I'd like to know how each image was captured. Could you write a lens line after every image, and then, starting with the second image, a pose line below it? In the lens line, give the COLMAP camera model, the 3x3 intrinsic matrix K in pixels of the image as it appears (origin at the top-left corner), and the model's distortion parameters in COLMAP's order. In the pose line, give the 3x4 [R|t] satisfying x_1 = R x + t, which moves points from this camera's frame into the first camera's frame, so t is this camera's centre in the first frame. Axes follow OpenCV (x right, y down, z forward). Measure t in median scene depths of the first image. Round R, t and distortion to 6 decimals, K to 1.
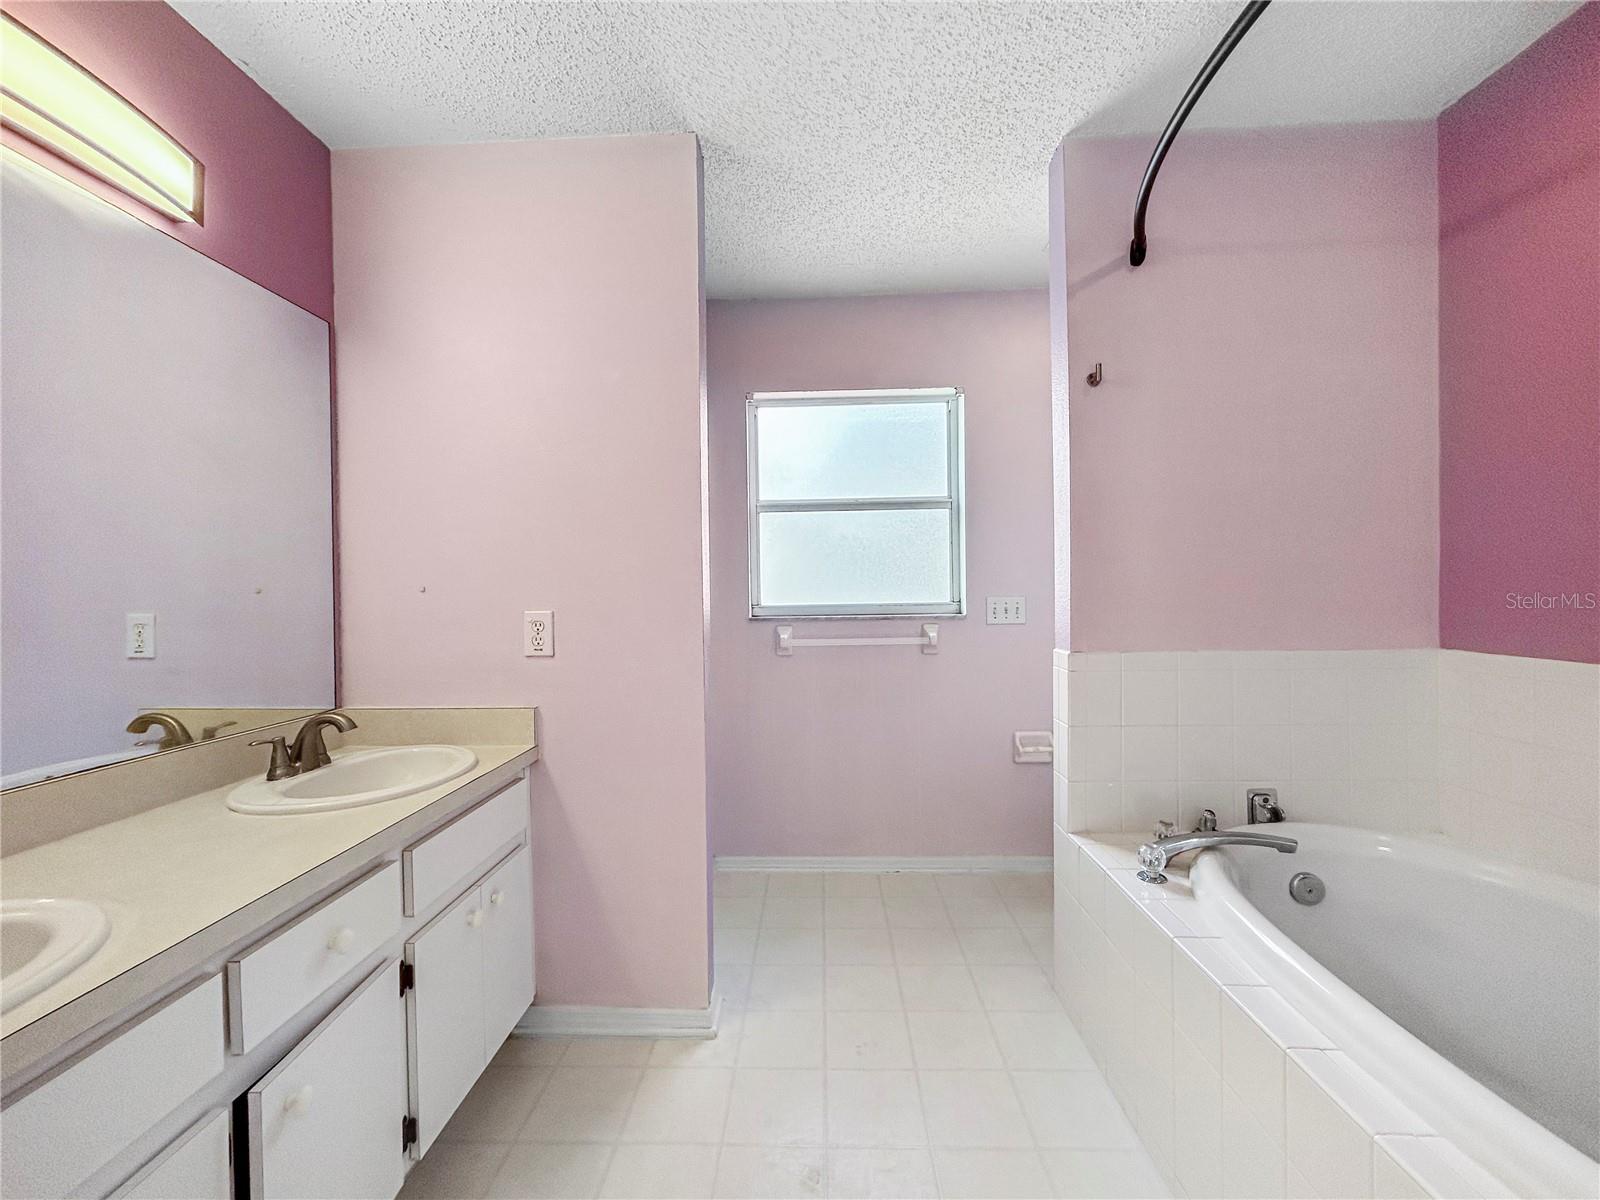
lens RADIAL K [[663.2, 0, 794.6], [0, 663.2, 594.6], [0, 0, 1]] dist [0.001279, 0.000462]
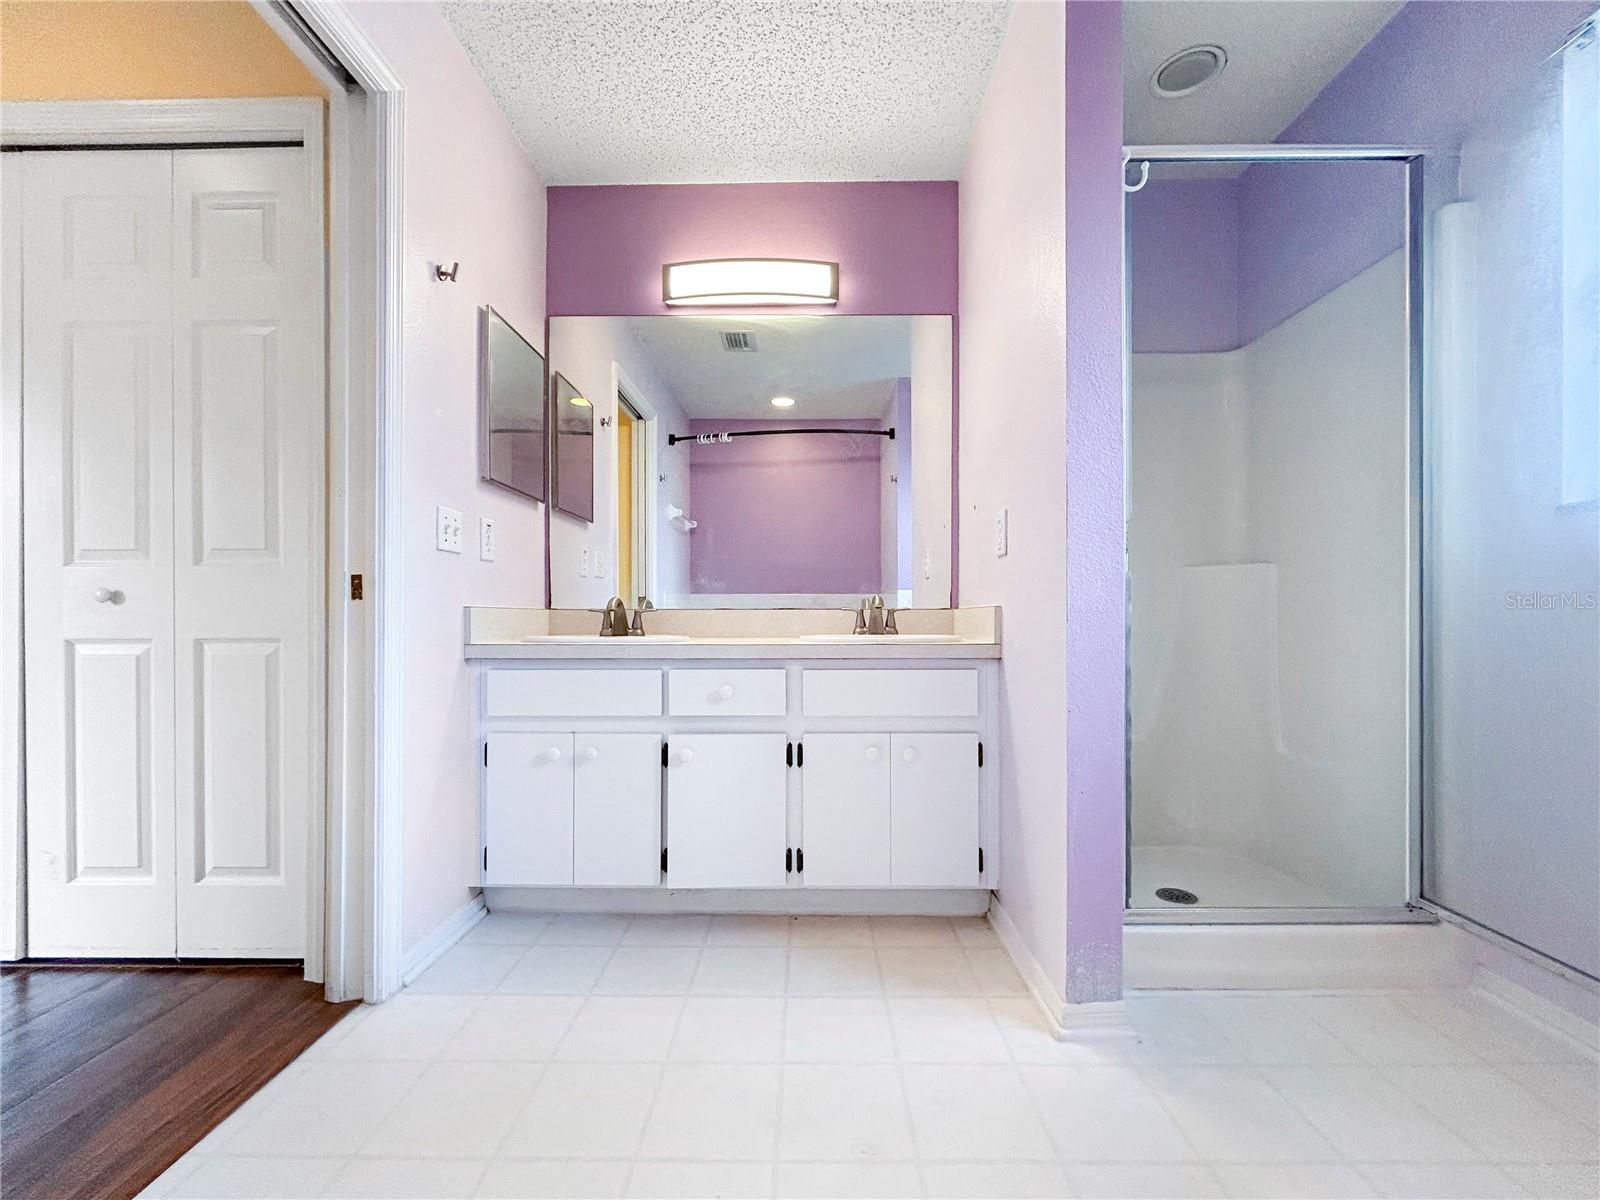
lens RADIAL K [[663.2, 0, 794.6], [0, 663.2, 594.6], [0, 0, 1]] dist [0.001279, 0.000462]
pose [[0.034695, 0.013878, -0.999302, 0.654523], [-0.009265, 0.999865, 0.013564, 0.141258], [0.999355, 0.008788, 0.034819, 0.681272]]
